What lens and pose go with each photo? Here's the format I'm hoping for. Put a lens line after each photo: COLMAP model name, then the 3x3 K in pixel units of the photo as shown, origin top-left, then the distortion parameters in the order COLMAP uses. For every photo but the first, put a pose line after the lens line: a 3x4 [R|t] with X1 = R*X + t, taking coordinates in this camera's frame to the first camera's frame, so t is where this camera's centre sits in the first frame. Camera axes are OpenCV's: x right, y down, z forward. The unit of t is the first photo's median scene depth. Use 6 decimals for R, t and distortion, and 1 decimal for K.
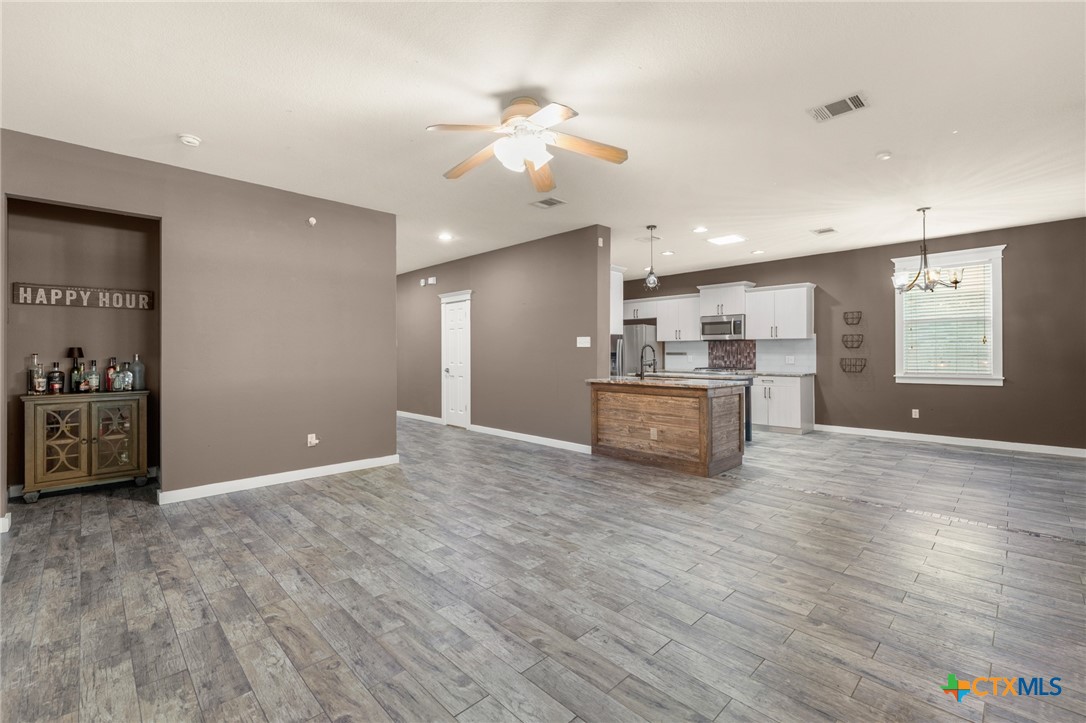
lens RADIAL K [[466.6, 0, 539.8], [0, 466.6, 352.3], [0, 0, 1]] dist [-0.000575, -0.000501]
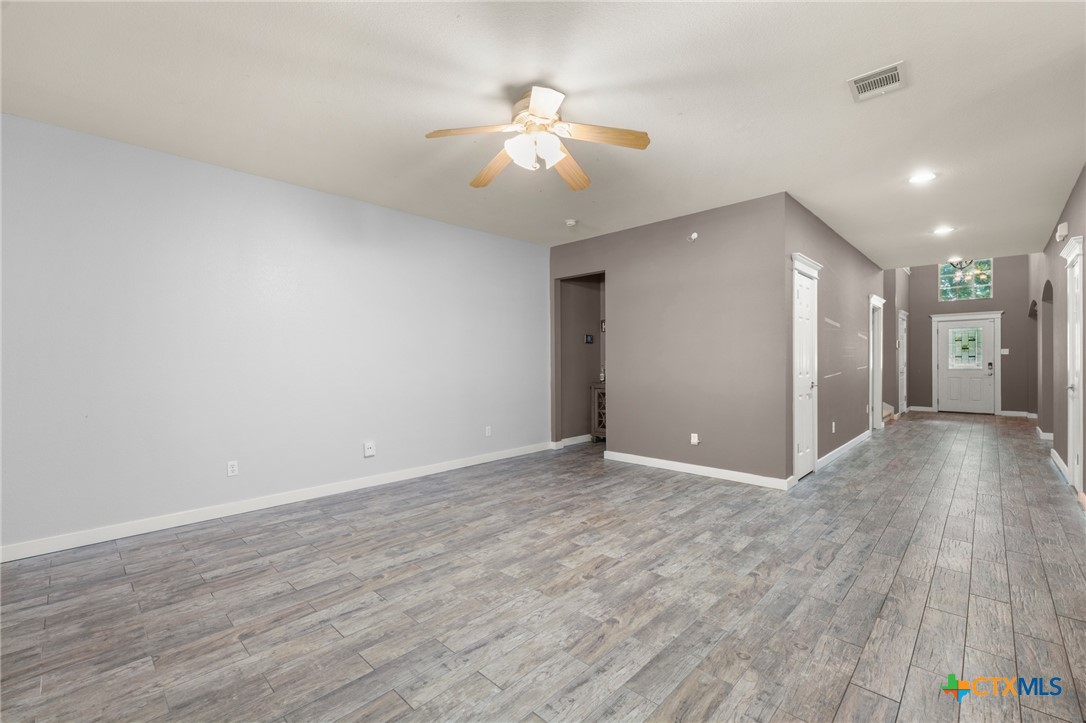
lens RADIAL K [[466.6, 0, 542.1], [0, 466.6, 360.6], [0, 0, 1]] dist [-0.000575, -0.000501]
pose [[0.032161, 0.002627, -0.999479, 0.808943], [0.008291, 0.999961, 0.002895, 0.000794], [0.999448, -0.008380, 0.032138, 0.856951]]
